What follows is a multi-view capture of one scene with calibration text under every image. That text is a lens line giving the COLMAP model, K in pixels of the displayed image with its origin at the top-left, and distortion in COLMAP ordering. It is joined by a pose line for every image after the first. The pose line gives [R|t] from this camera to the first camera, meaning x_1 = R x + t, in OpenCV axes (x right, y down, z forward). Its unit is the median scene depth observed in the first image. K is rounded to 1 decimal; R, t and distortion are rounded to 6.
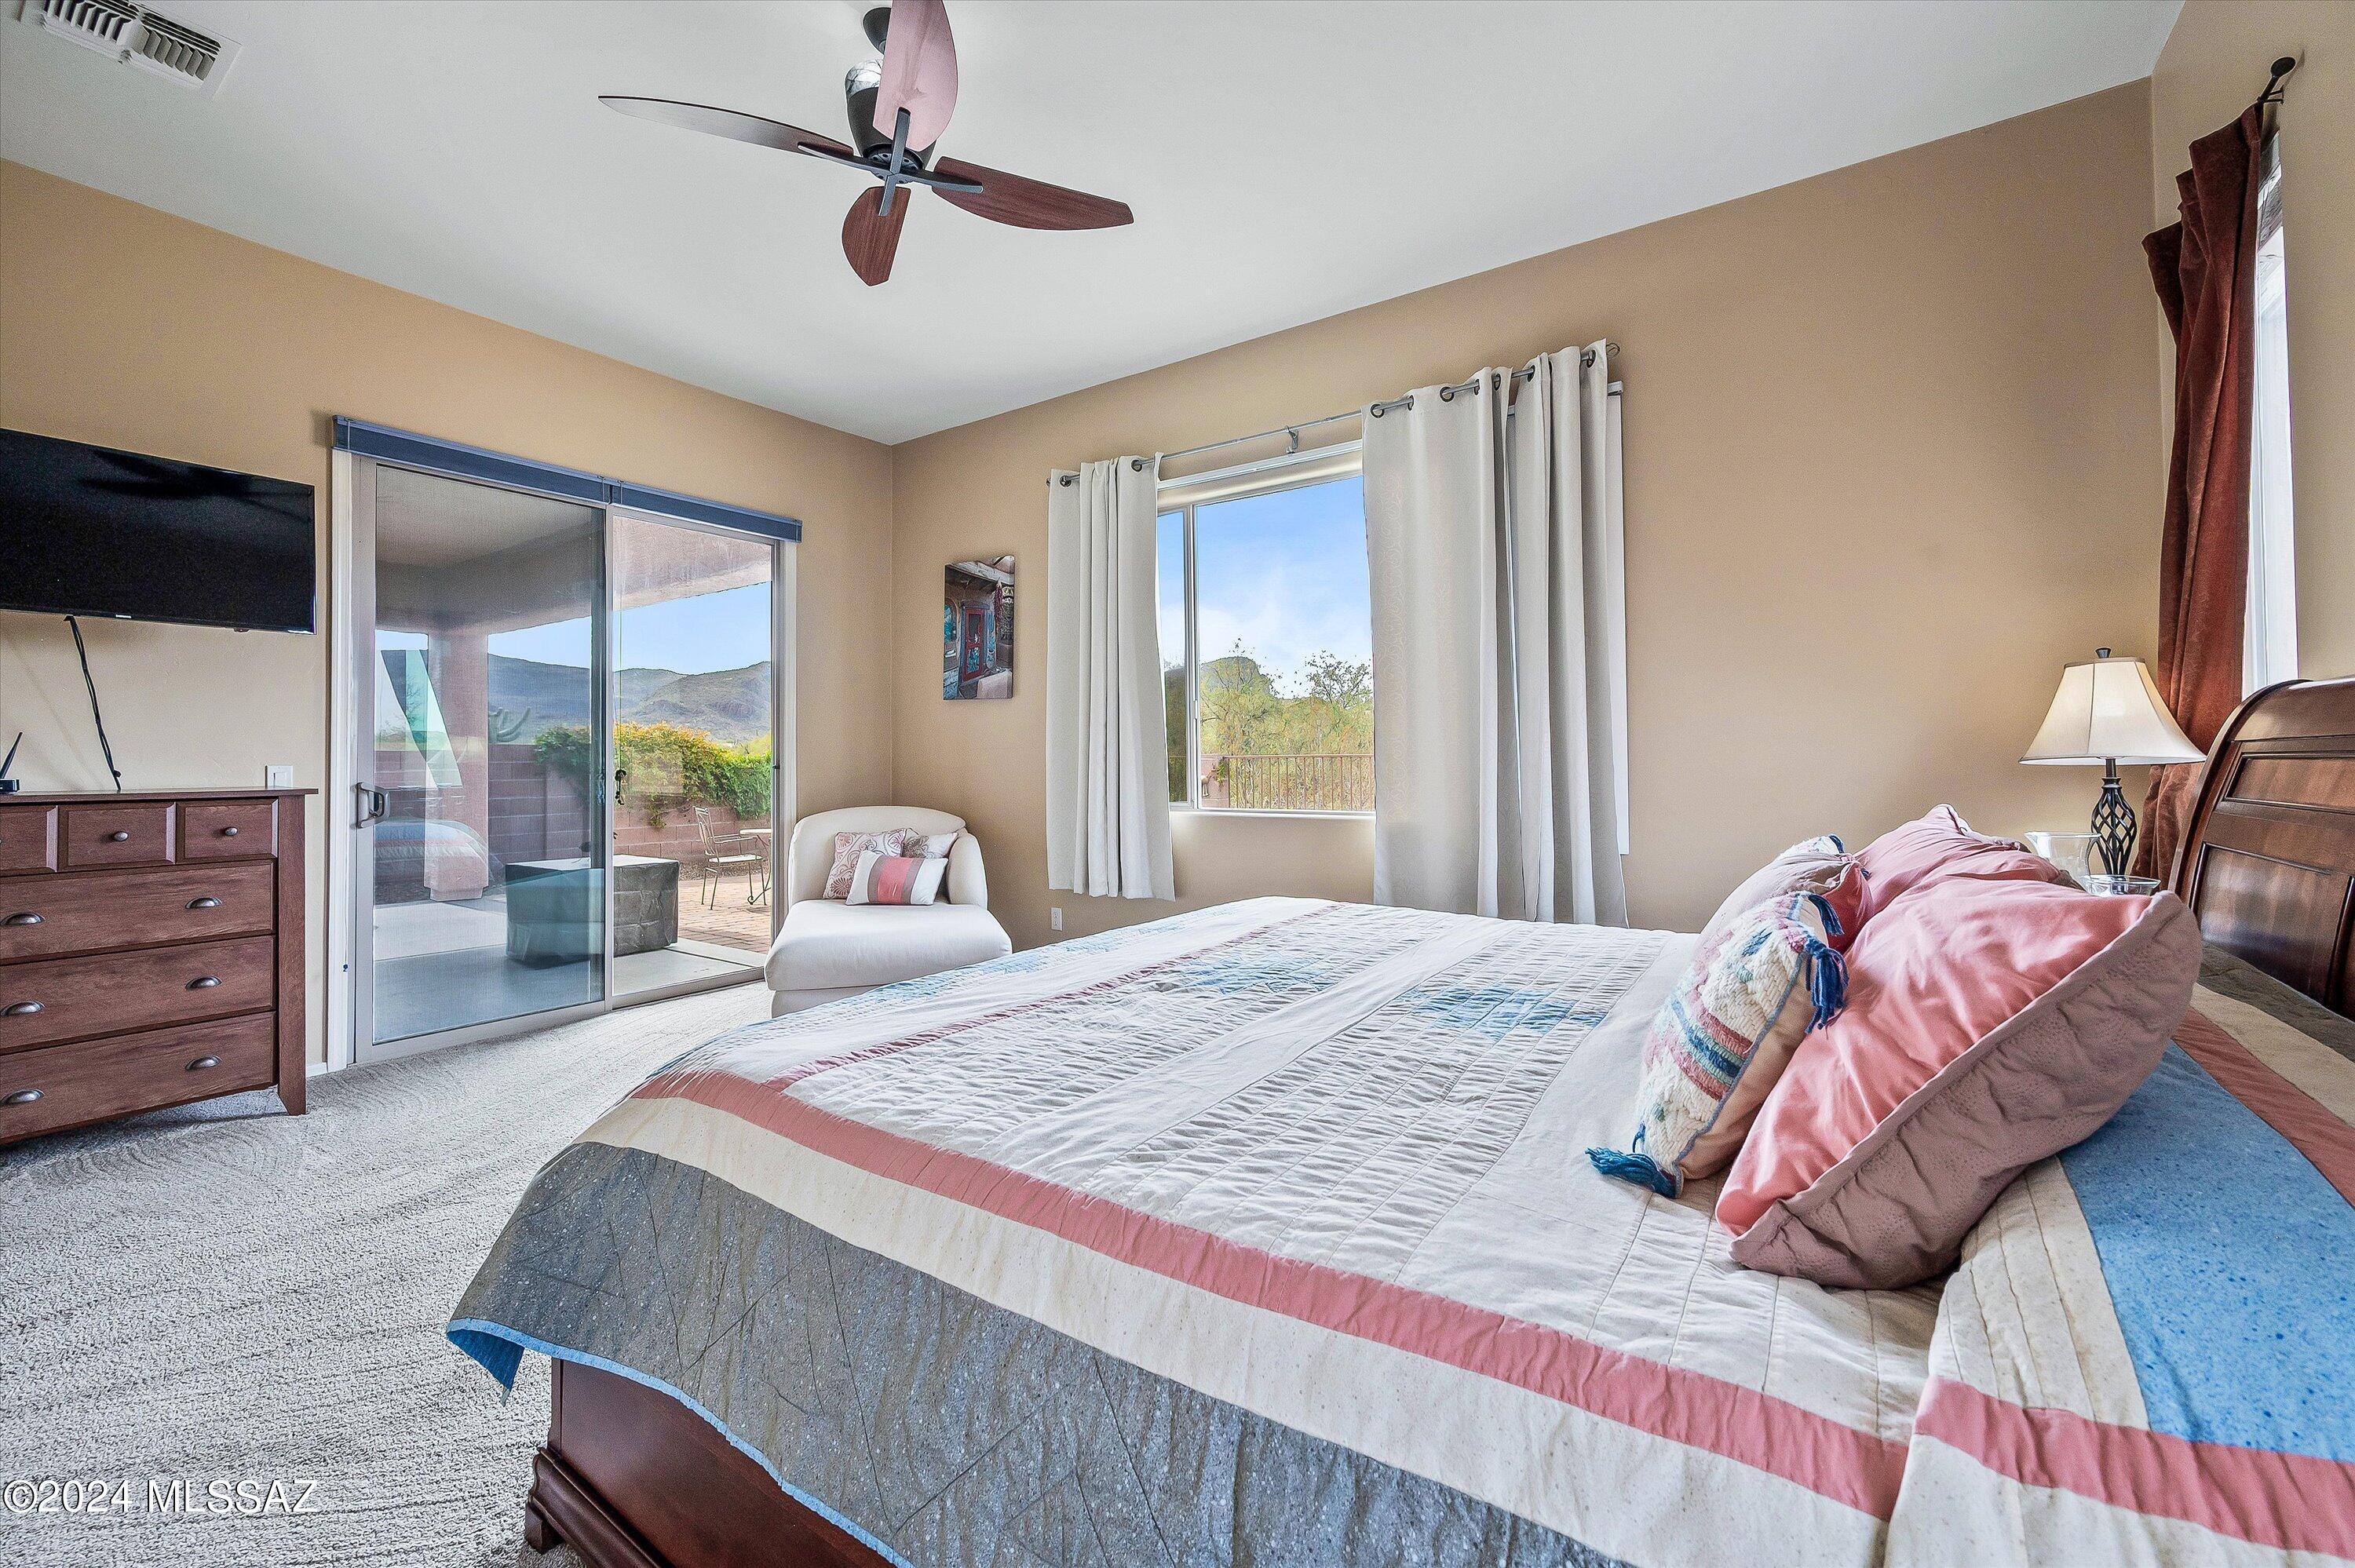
lens RADIAL K [[906.3, 0, 1181.3], [0, 906.3, 752.3], [0, 0, 1]] dist [-0.000630, -0.000038]
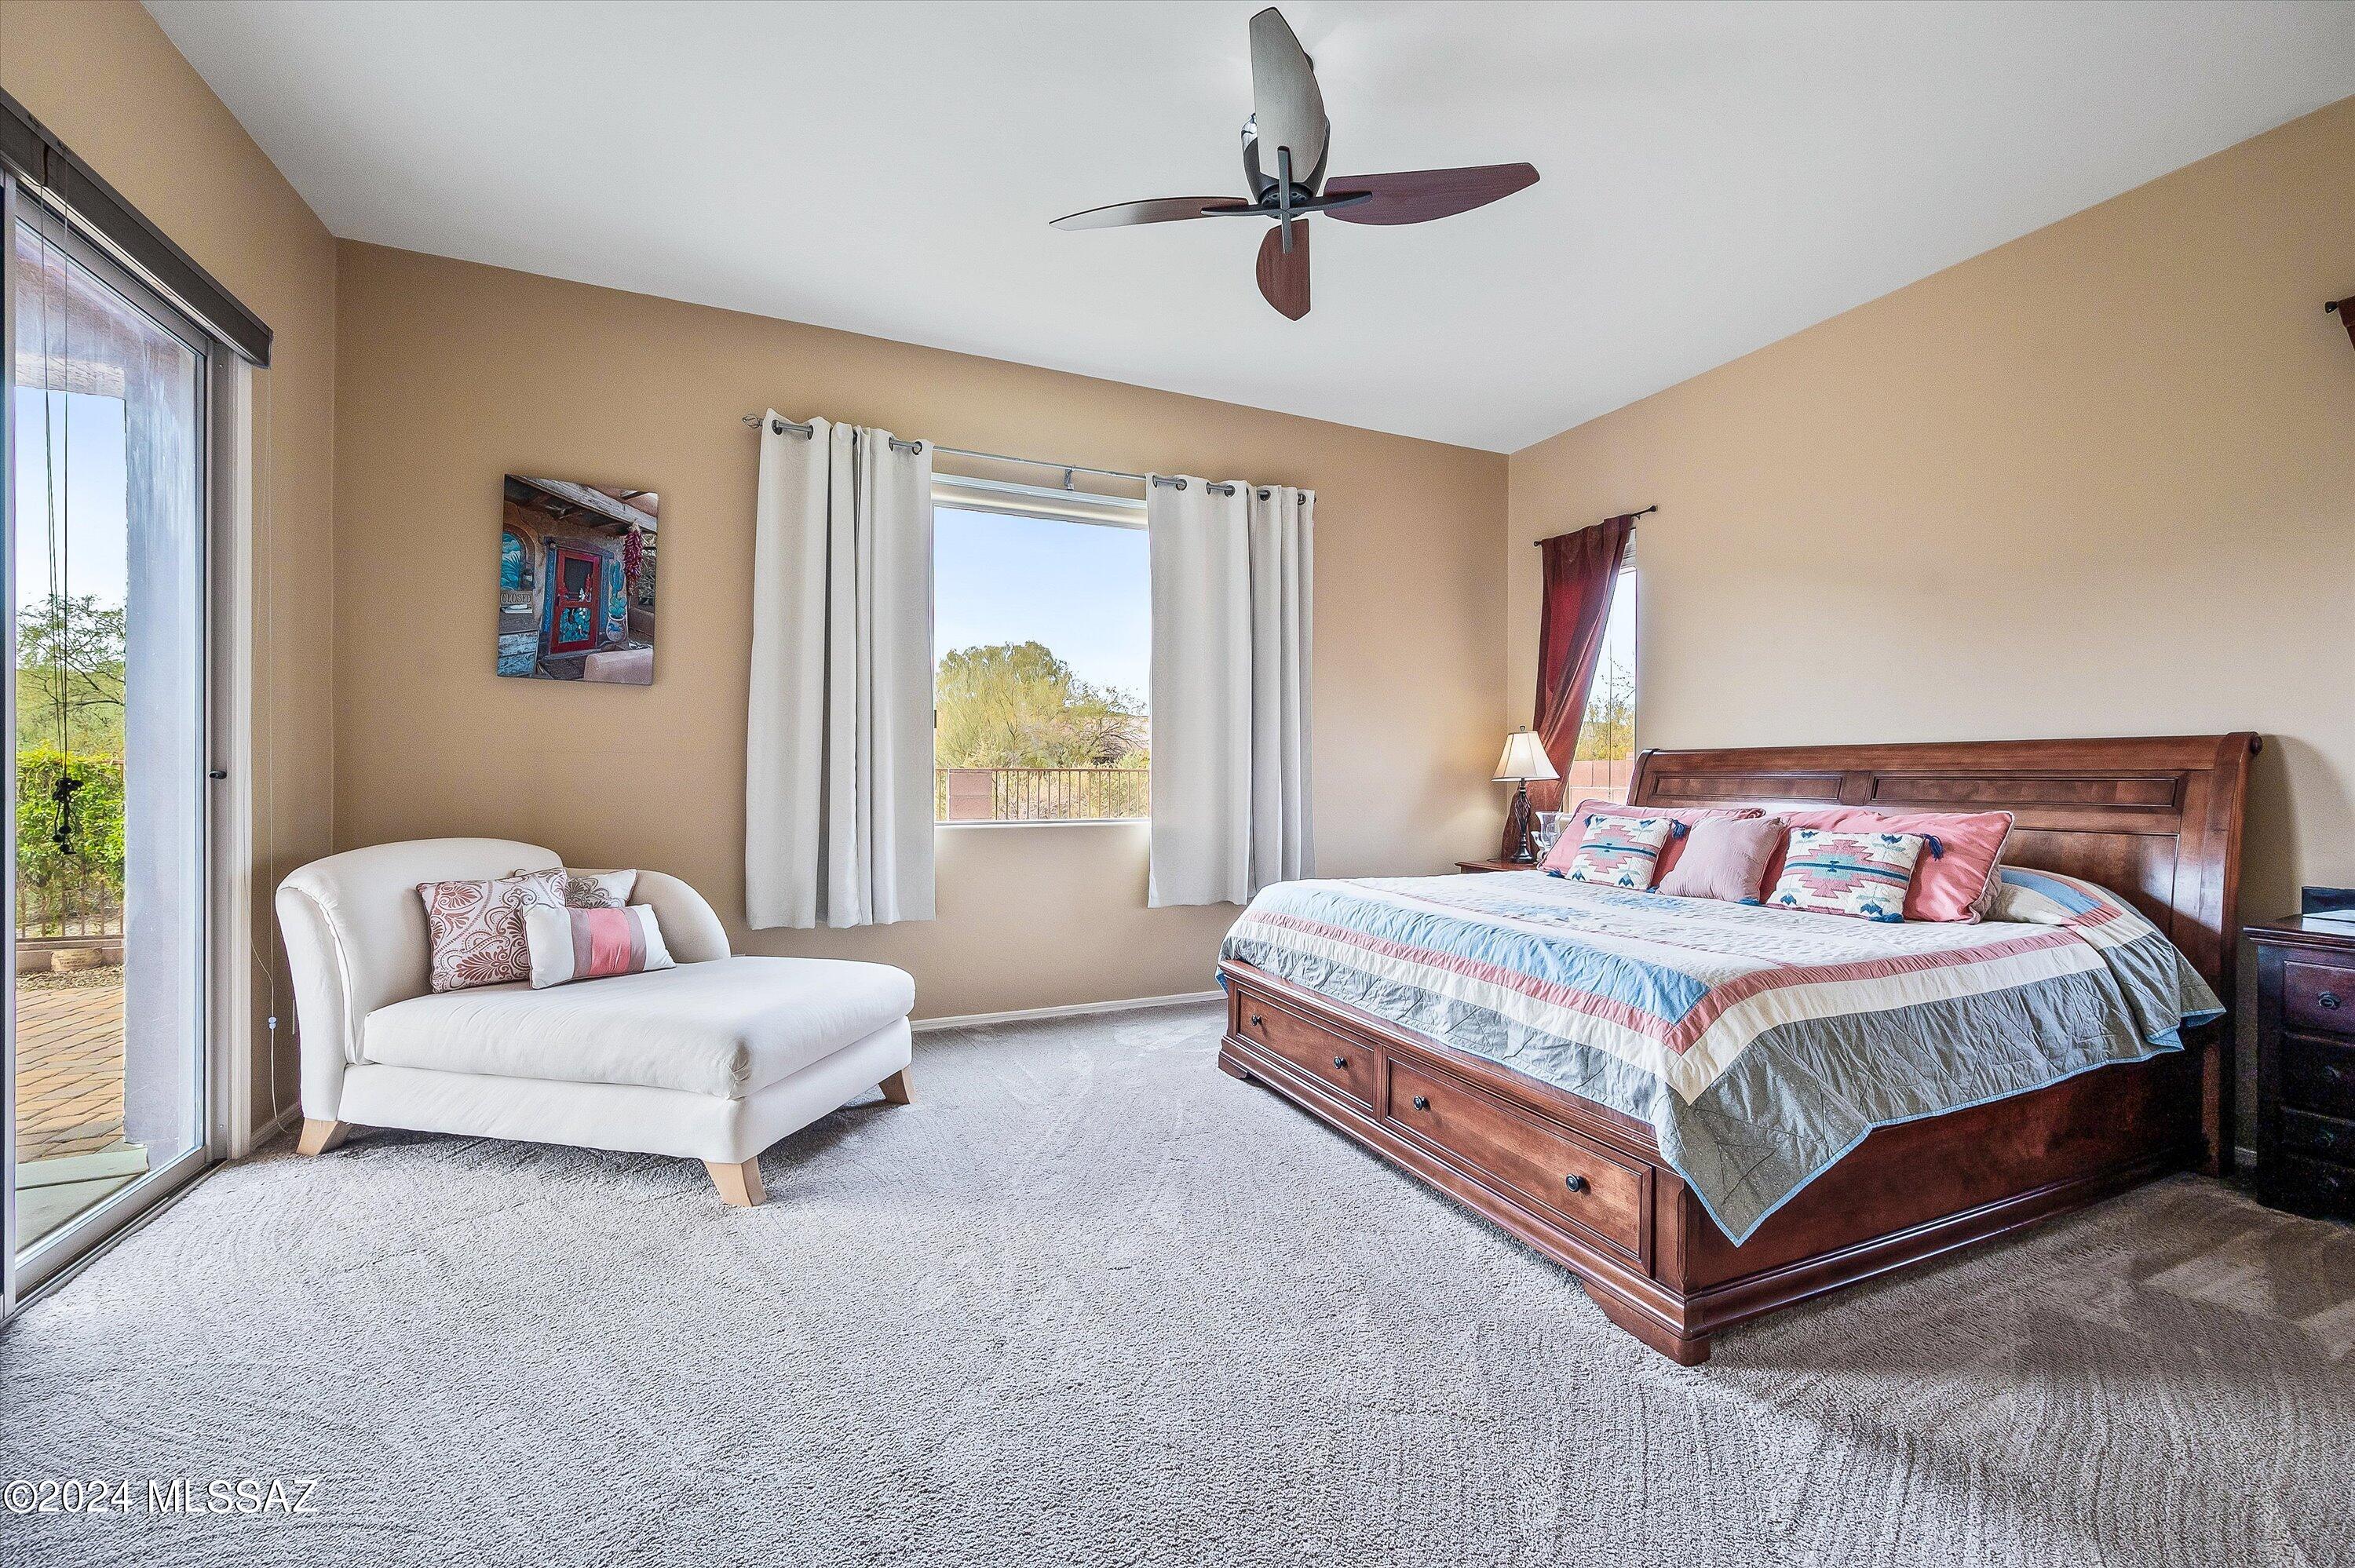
lens RADIAL K [[930.9, 0, 1177.5], [0, 930.9, 784.0], [0, 0, 1]] dist [-0.000167, 0.000060]
pose [[0.547488, 0.005064, 0.836798, -0.587214], [-0.011936, 0.999927, 0.001759, 0.013991], [-0.836728, -0.010951, 0.547509, 0.224091]]
